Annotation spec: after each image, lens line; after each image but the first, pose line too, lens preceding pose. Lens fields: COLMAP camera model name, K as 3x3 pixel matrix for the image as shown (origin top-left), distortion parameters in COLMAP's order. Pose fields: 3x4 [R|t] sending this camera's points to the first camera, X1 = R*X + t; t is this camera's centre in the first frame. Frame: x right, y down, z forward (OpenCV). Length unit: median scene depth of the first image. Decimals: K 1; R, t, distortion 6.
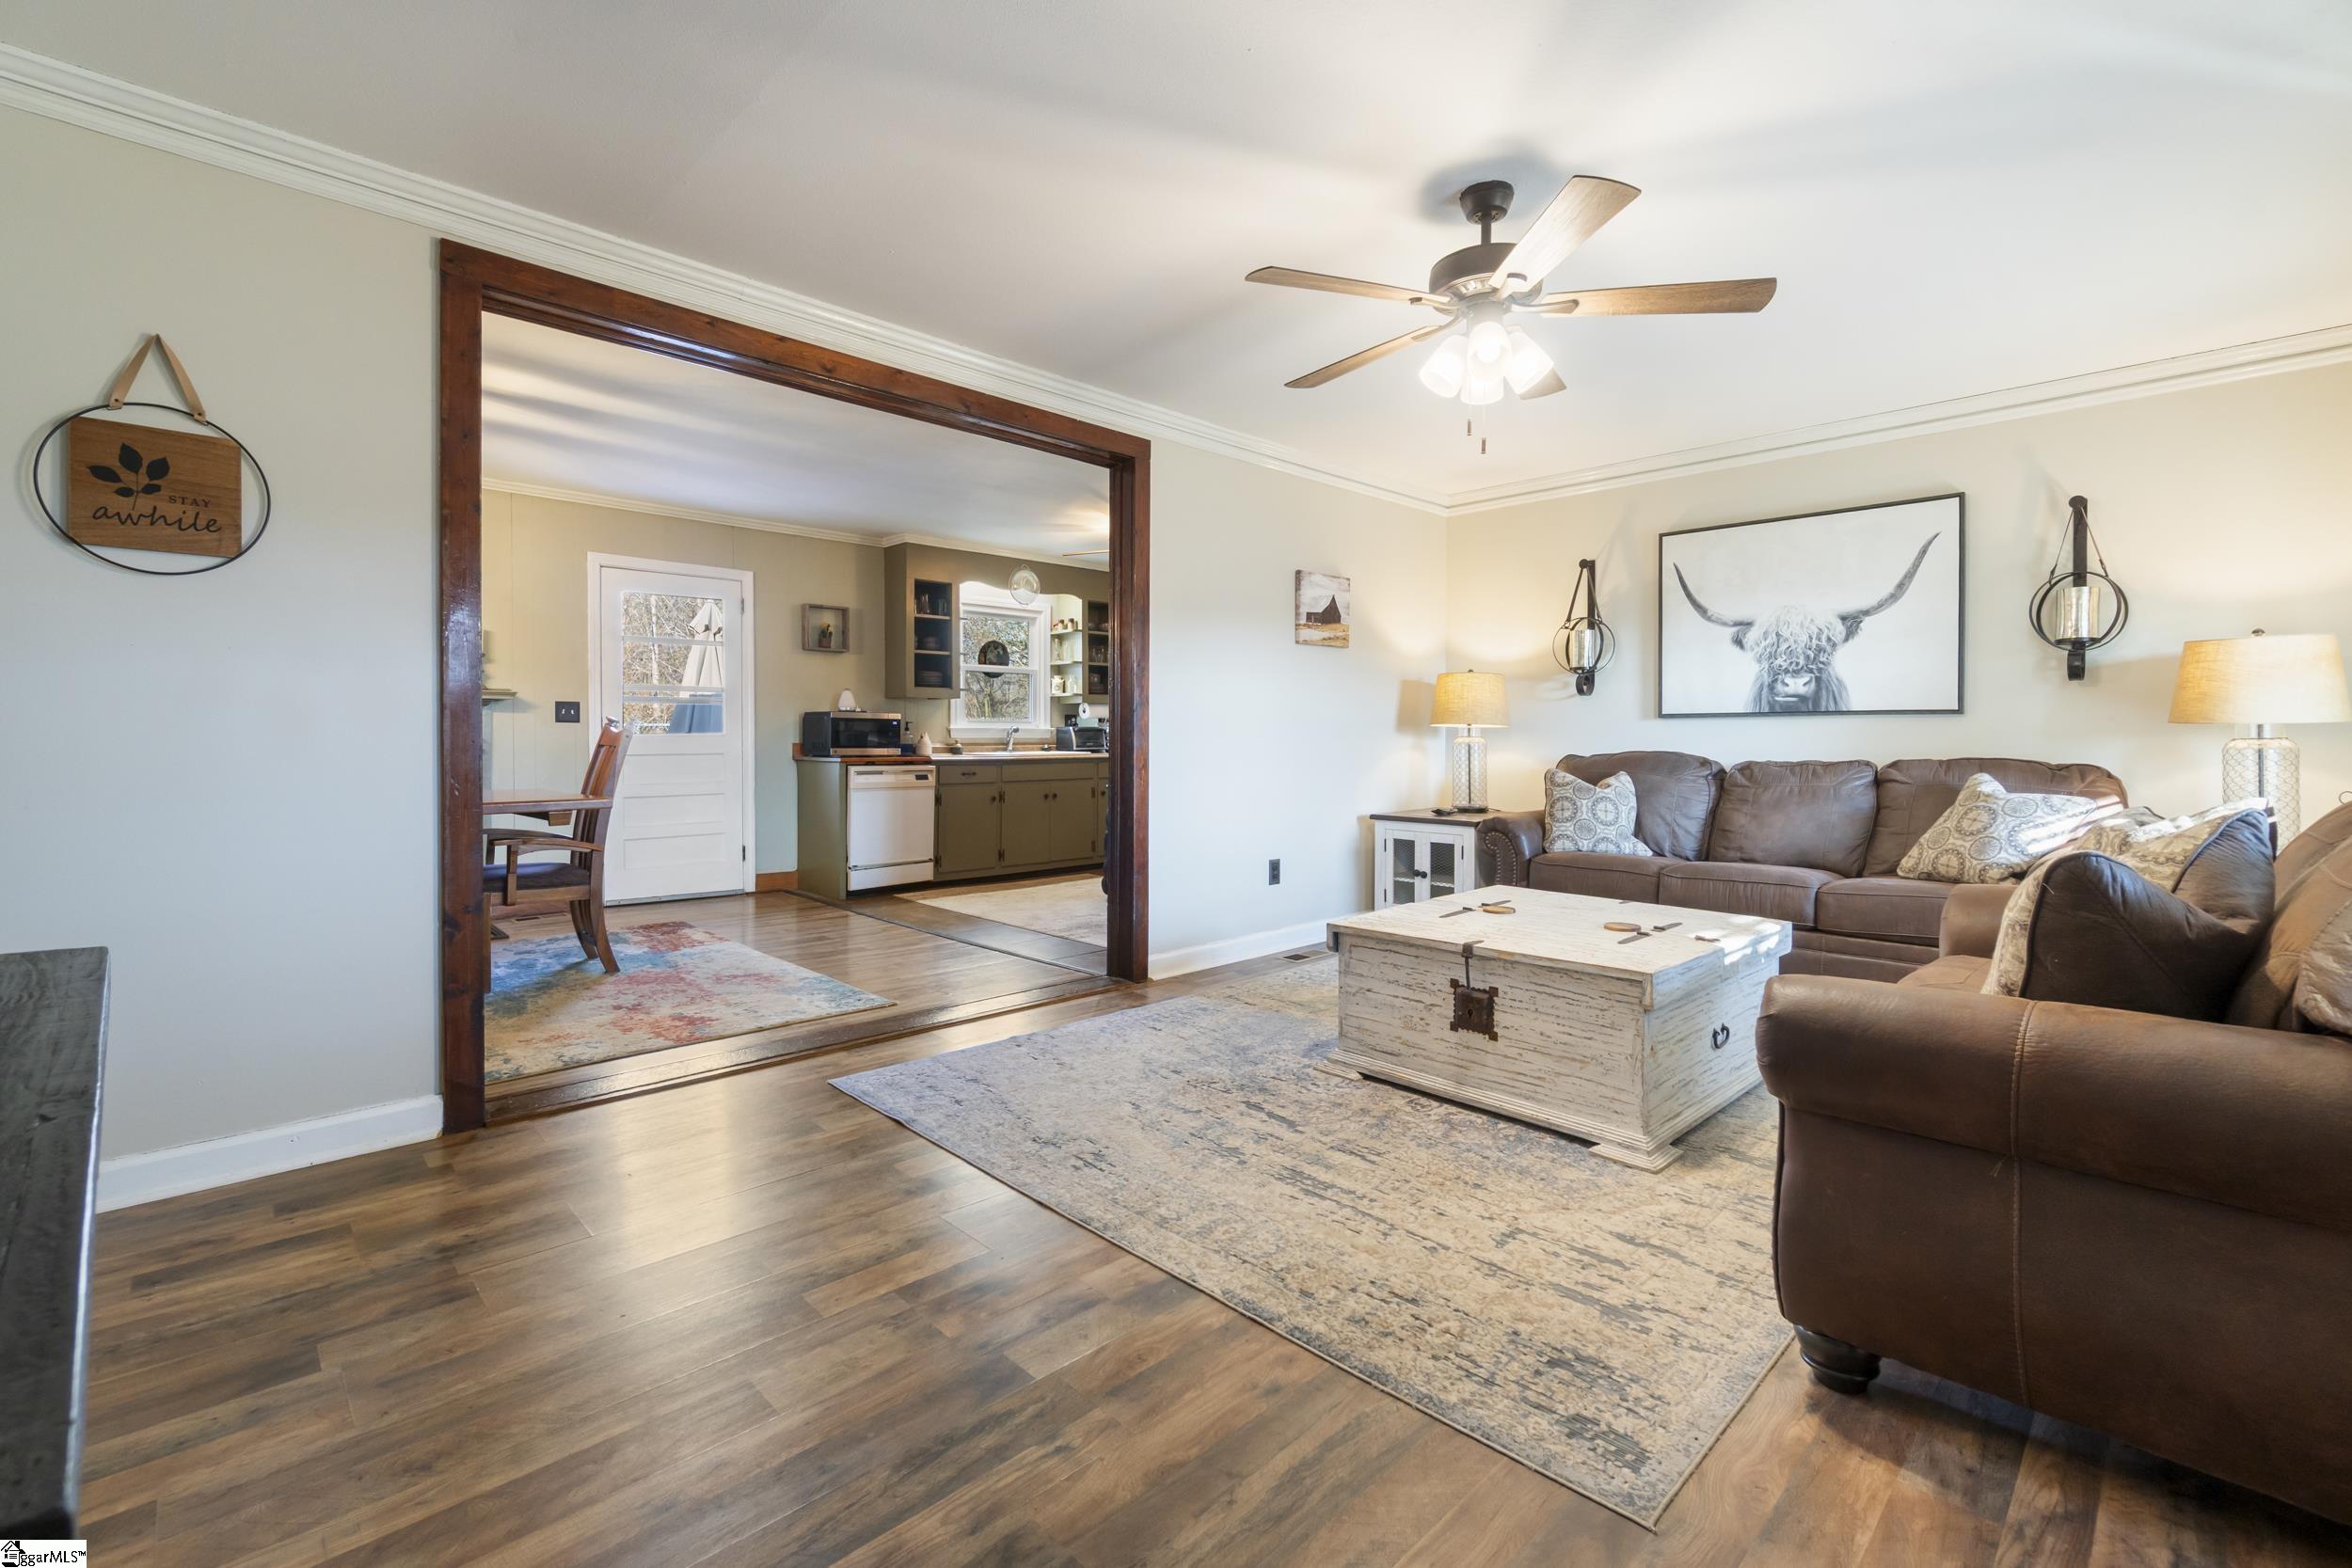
lens RADIAL K [[1032.4, 0, 1174.4], [0, 1032.4, 744.6], [0, 0, 1]] dist [-0.003200, -0.000383]
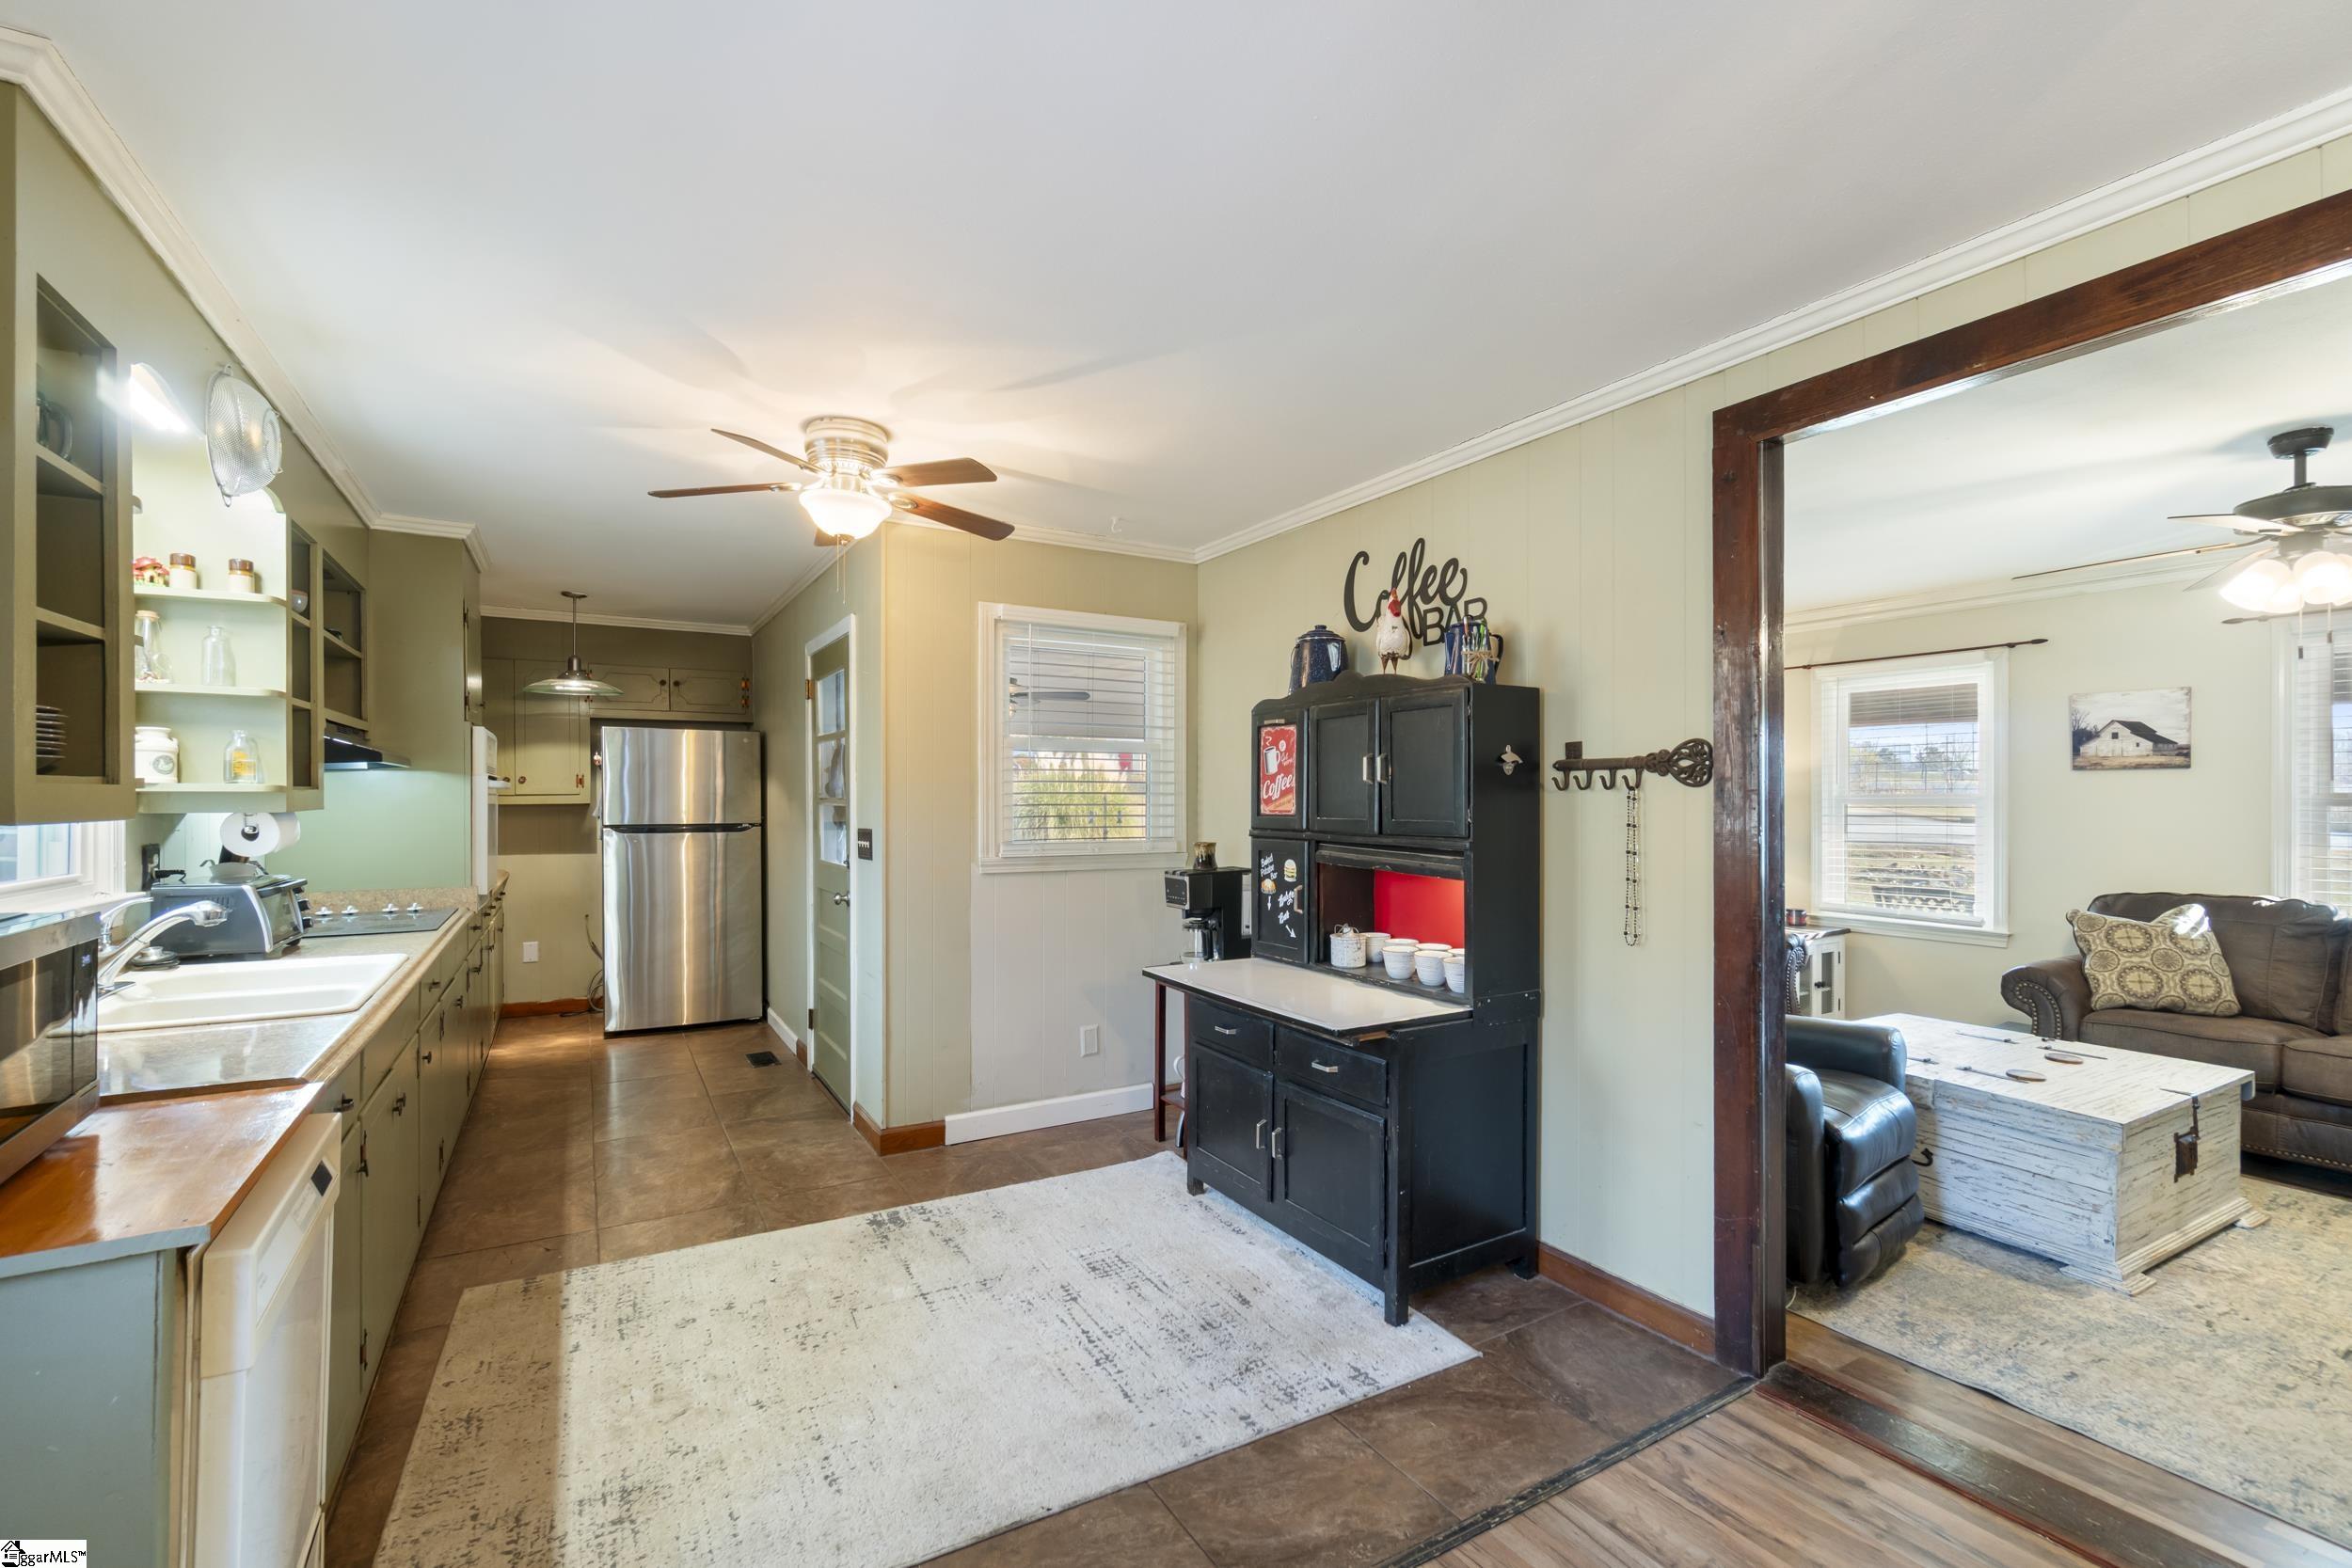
lens RADIAL K [[1010.2, 0, 1170.2], [0, 1010.2, 801.7], [0, 0, 1]] dist [-0.001556, -0.000365]
pose [[0.243323, -0.006147, 0.969926, -0.559967], [0.008570, 0.999955, 0.004188, -0.071084], [-0.969907, 0.007293, 0.243365, 1.038039]]
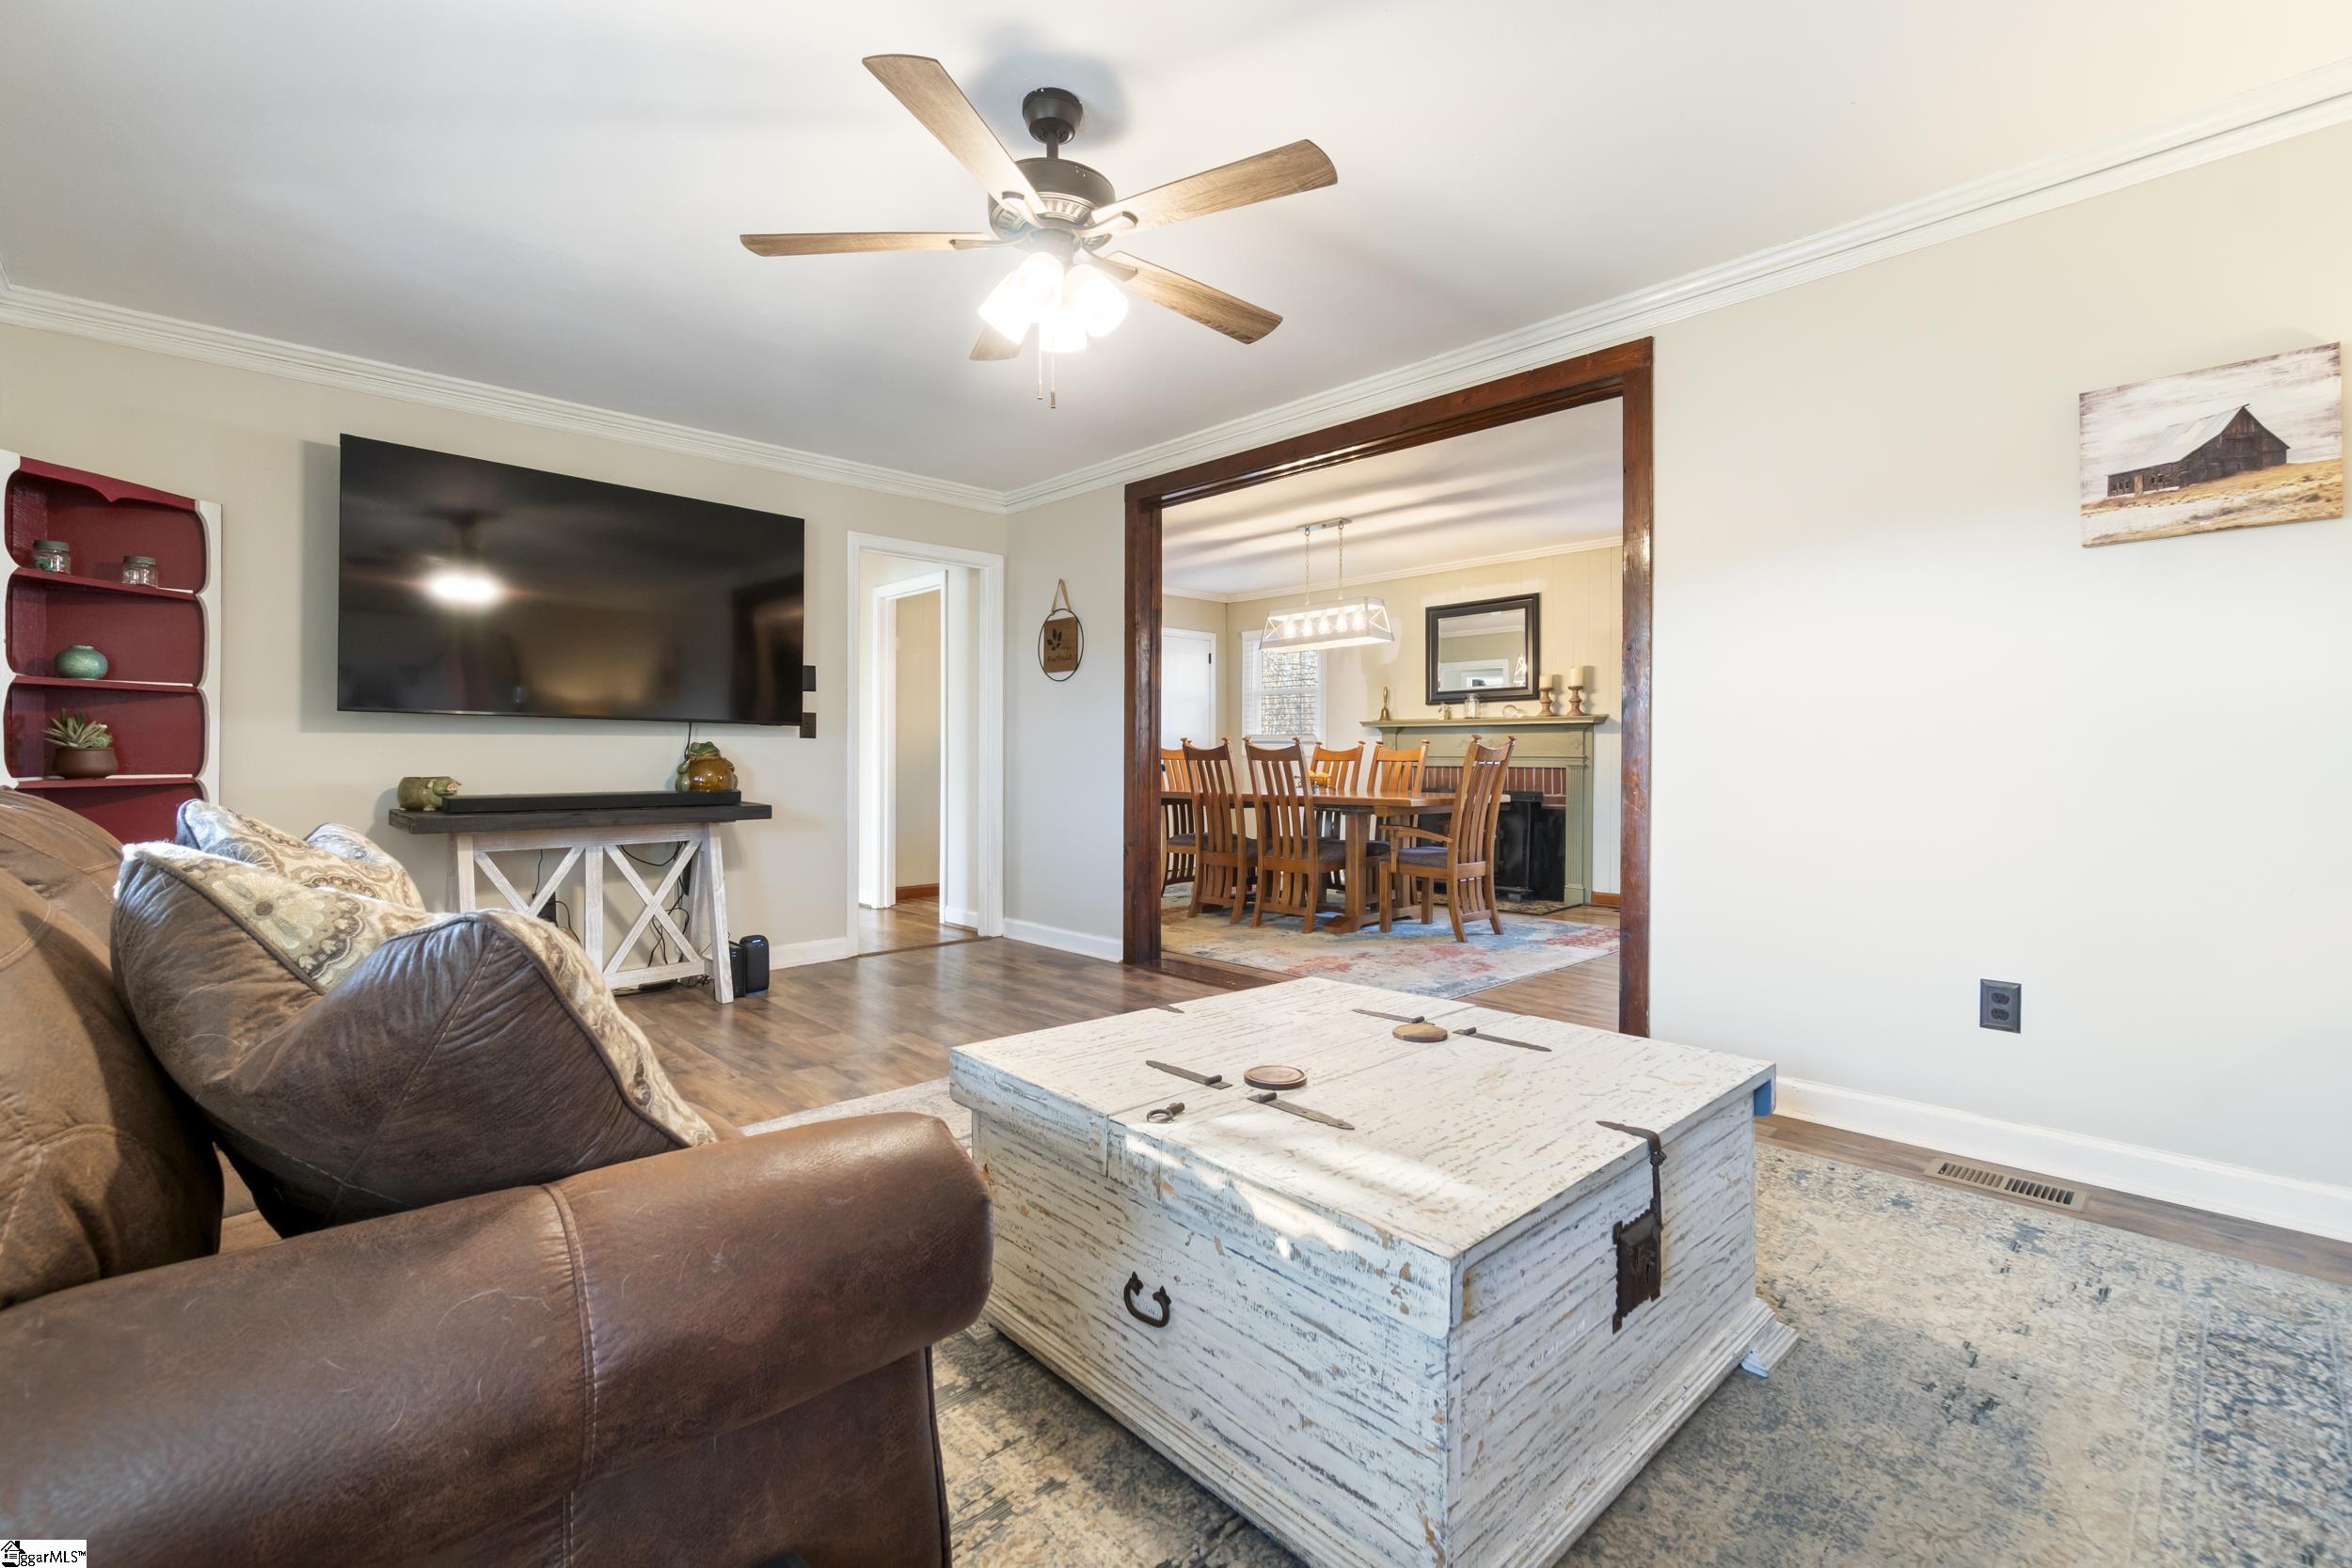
lens RADIAL K [[1017.1, 0, 1163.8], [0, 1017.1, 764.4], [0, 0, 1]] dist [-0.002773, -0.000324]
pose [[-0.019157, 0.004260, -0.999807, 0.595145], [-0.009240, 0.999947, 0.004438, 0.004874], [0.999774, 0.009323, -0.019117, 0.579989]]
